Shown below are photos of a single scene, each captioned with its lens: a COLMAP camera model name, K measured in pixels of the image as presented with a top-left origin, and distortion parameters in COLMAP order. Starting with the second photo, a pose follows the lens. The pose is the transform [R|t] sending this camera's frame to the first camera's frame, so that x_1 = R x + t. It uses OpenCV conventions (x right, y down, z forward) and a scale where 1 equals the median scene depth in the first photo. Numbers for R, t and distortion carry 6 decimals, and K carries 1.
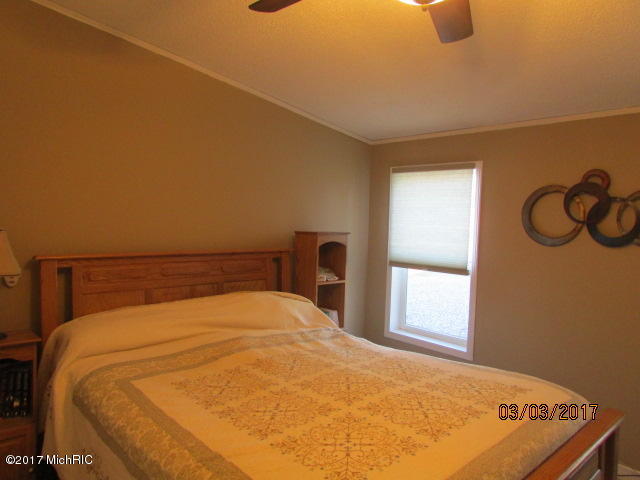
lens RADIAL K [[465.4, 0, 320.0], [0, 465.4, 240.0], [0, 0, 1]] dist [-0.000080, -0.002142]
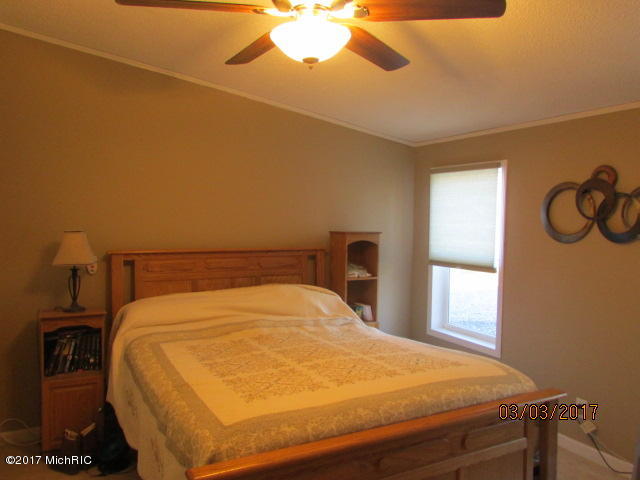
lens RADIAL K [[511.1, 0, 320.0], [0, 511.1, 240.0], [0, 0, 1]] dist [-0.011398, 0.002021]
pose [[0.968147, -0.005824, -0.250316, 0.268057], [0.003516, 0.999947, -0.009667, 0.015688], [0.250359, 0.008479, 0.968116, -0.198607]]
